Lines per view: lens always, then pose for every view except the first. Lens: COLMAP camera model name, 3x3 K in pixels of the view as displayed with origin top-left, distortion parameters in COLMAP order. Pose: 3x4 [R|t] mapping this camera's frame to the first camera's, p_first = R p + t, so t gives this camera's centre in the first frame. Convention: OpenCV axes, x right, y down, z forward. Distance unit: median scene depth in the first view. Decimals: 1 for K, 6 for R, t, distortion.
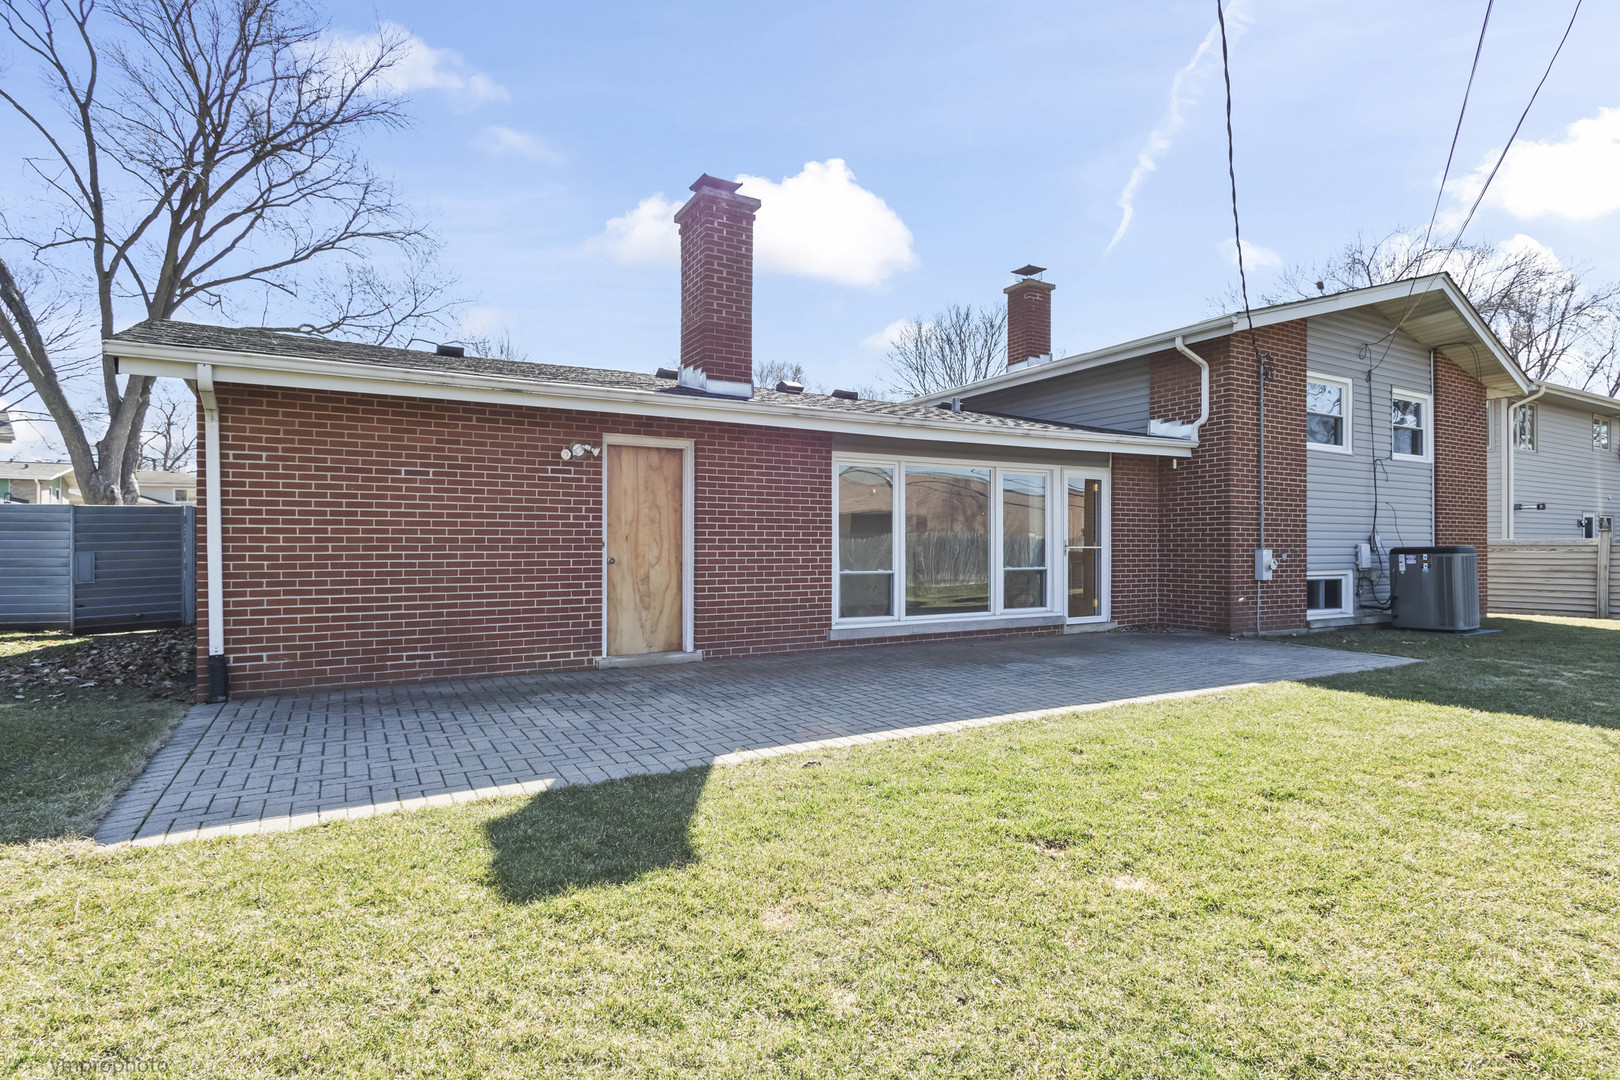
lens RADIAL K [[816.9, 0, 805.0], [0, 816.9, 542.7], [0, 0, 1]] dist [0.005196, 0.000635]
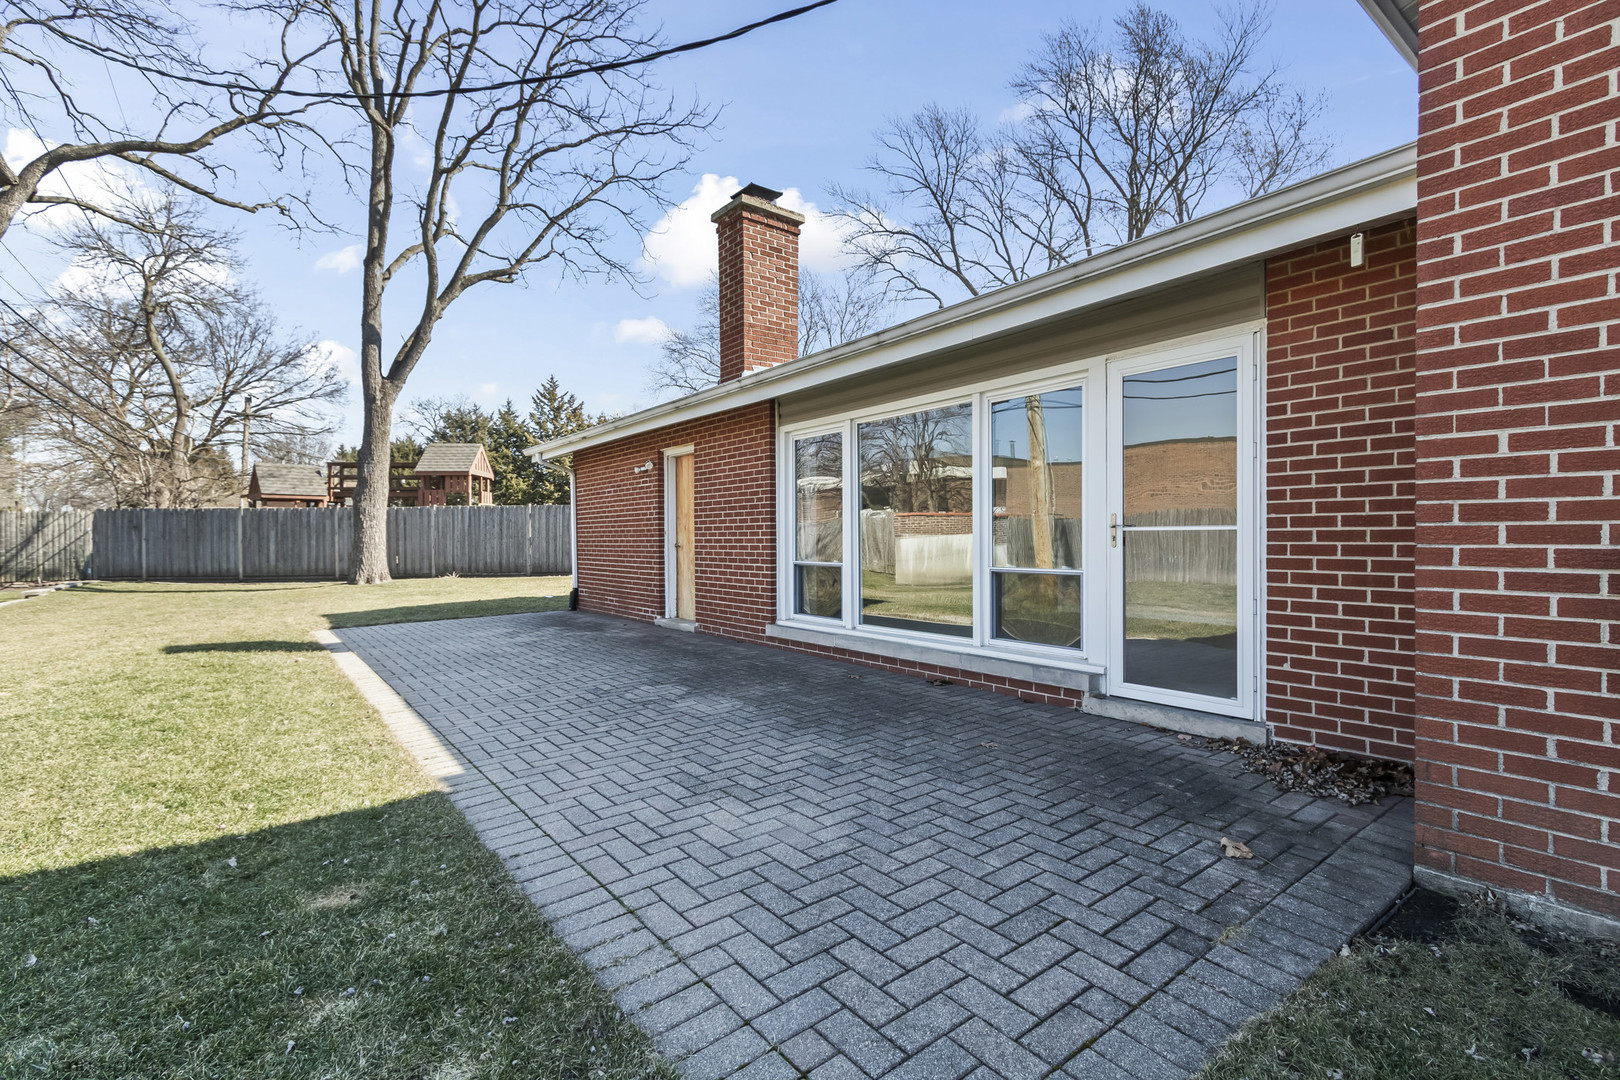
lens RADIAL K [[742.9, 0, 809.9], [0, 742.9, 540.8], [0, 0, 1]] dist [0.008504, -0.000396]
pose [[0.131470, 0.001587, -0.991319, 0.687558], [0.007444, 0.999969, 0.002588, 0.009136], [0.991292, -0.007719, 0.131454, 0.745201]]
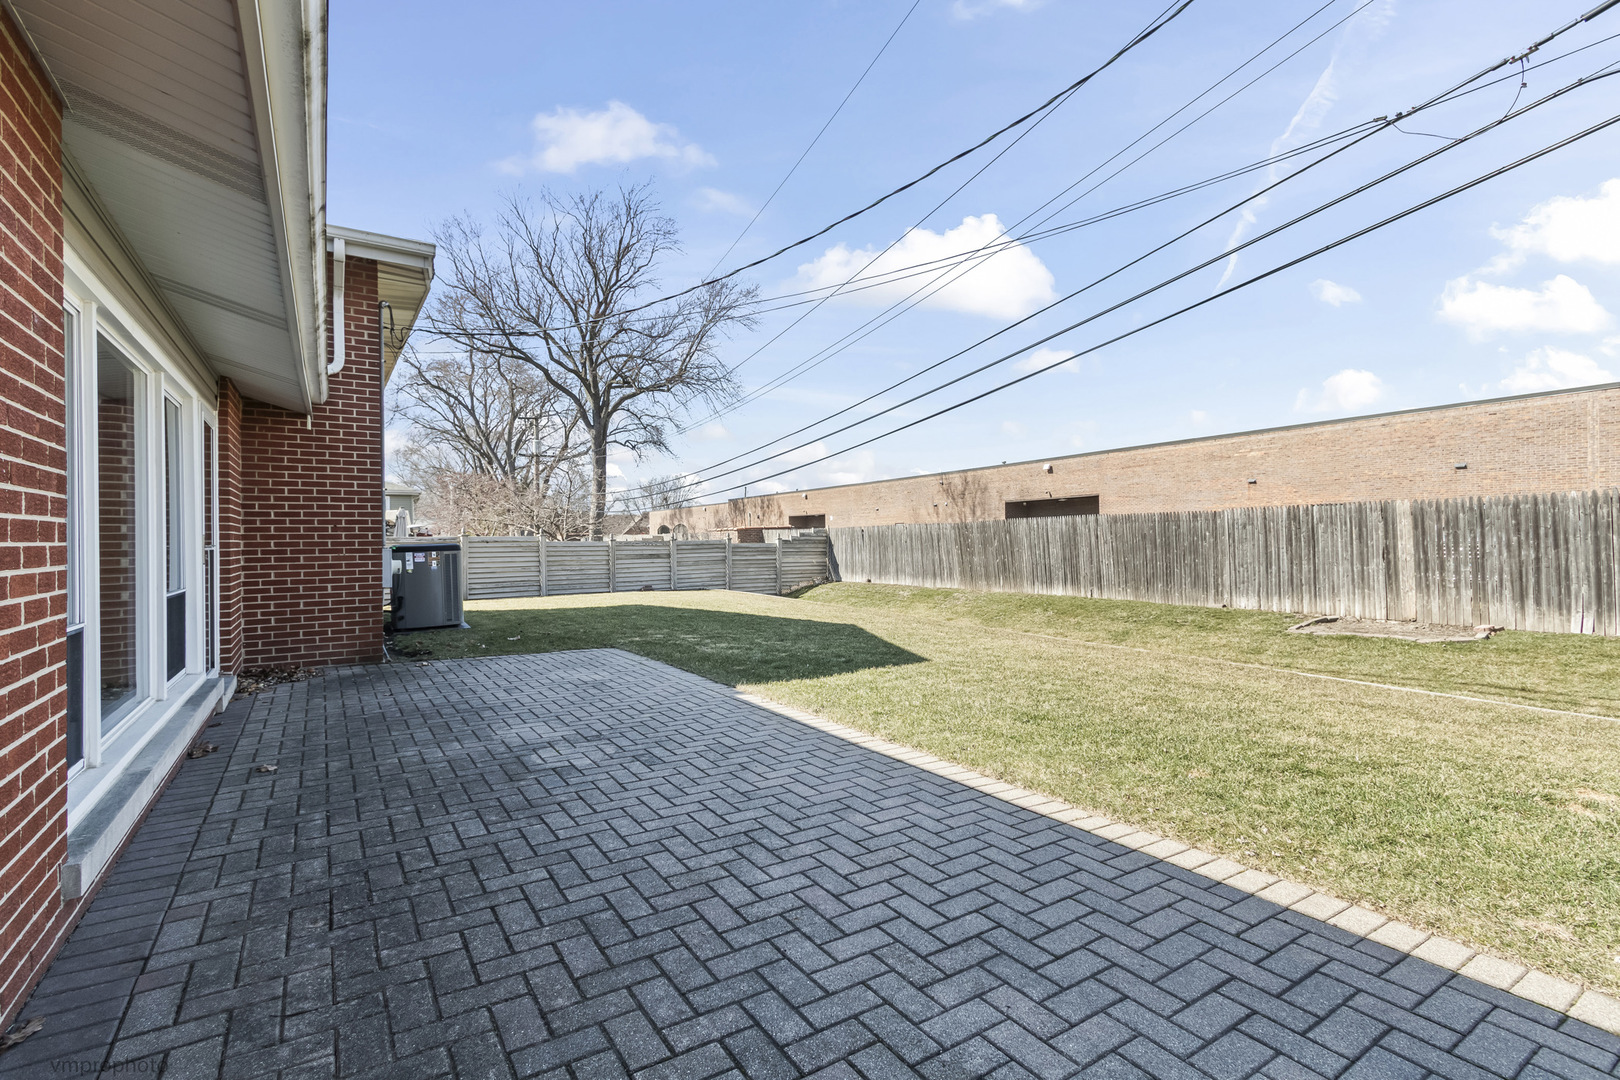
lens RADIAL K [[742.9, 0, 810.0], [0, 742.9, 539.9], [0, 0, 1]] dist [0.008504, -0.000396]
pose [[-0.057986, -0.000342, 0.998317, -0.180212], [0.004164, 0.999991, 0.000585, 0.001141], [-0.998309, 0.004191, -0.057984, 0.612452]]
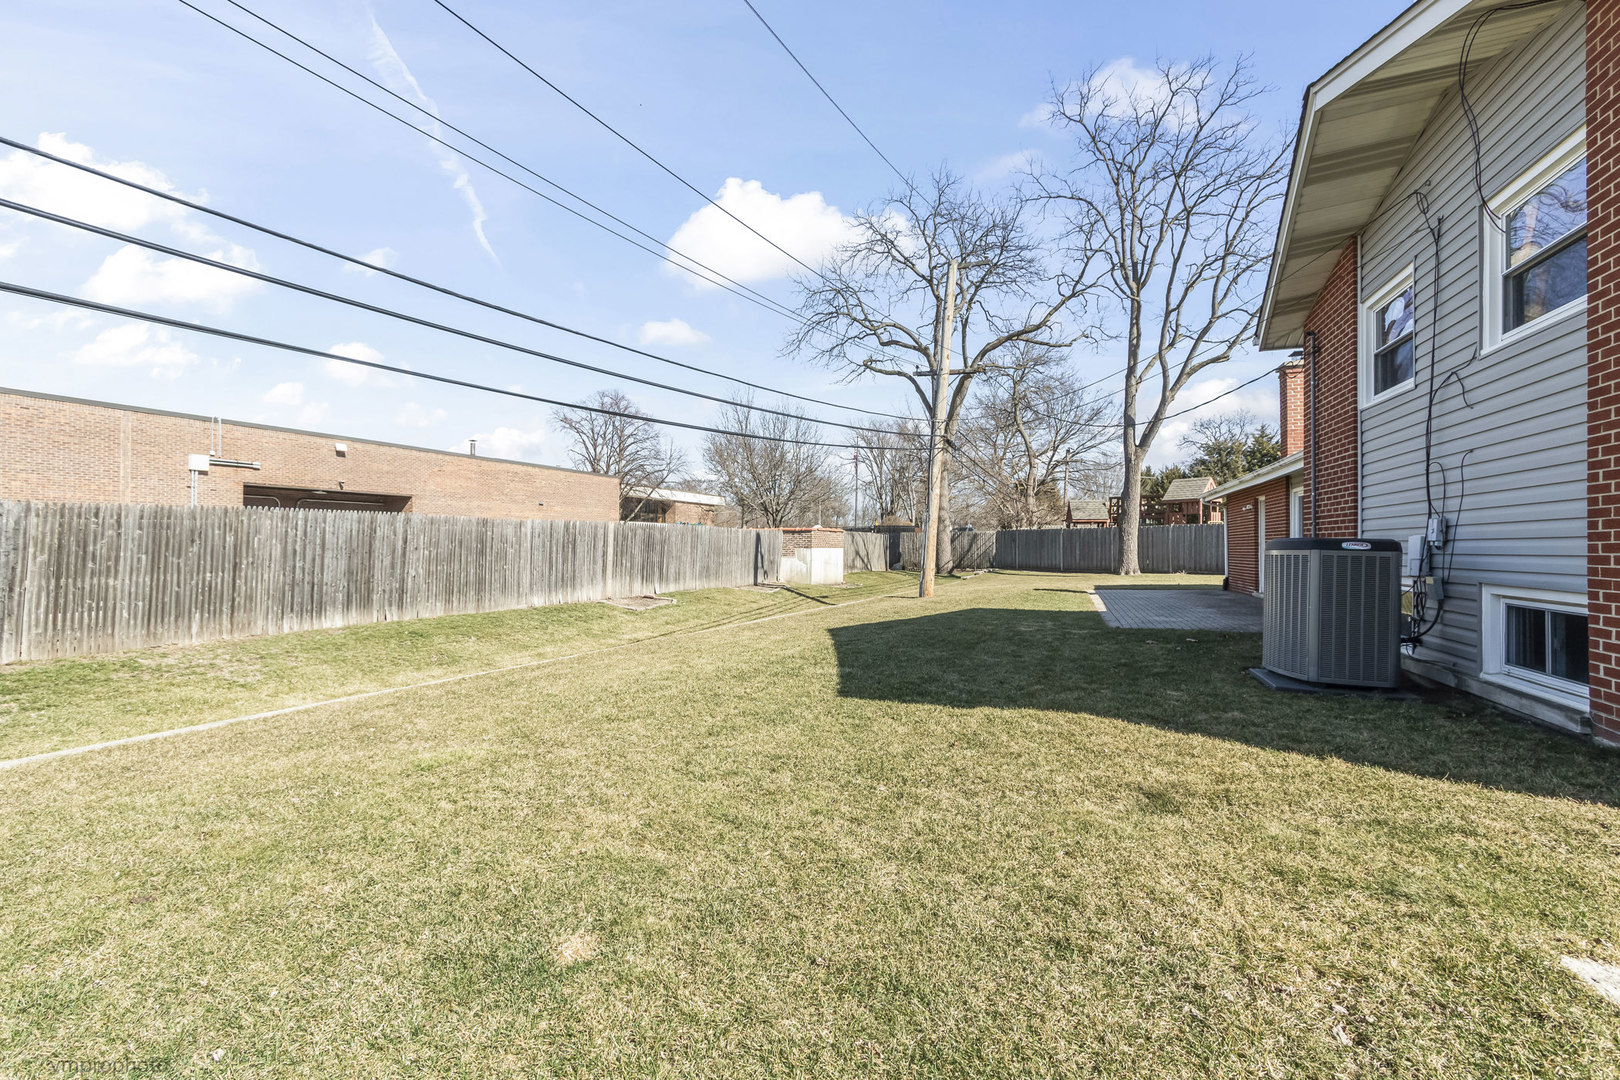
lens RADIAL K [[742.9, 0, 811.9], [0, 742.9, 547.1], [0, 0, 1]] dist [0.008504, -0.000396]
pose [[-0.750267, -0.002466, -0.661130, 1.489605], [0.001453, 0.999984, -0.005378, 0.013563], [0.661133, -0.004996, -0.750252, 1.221990]]
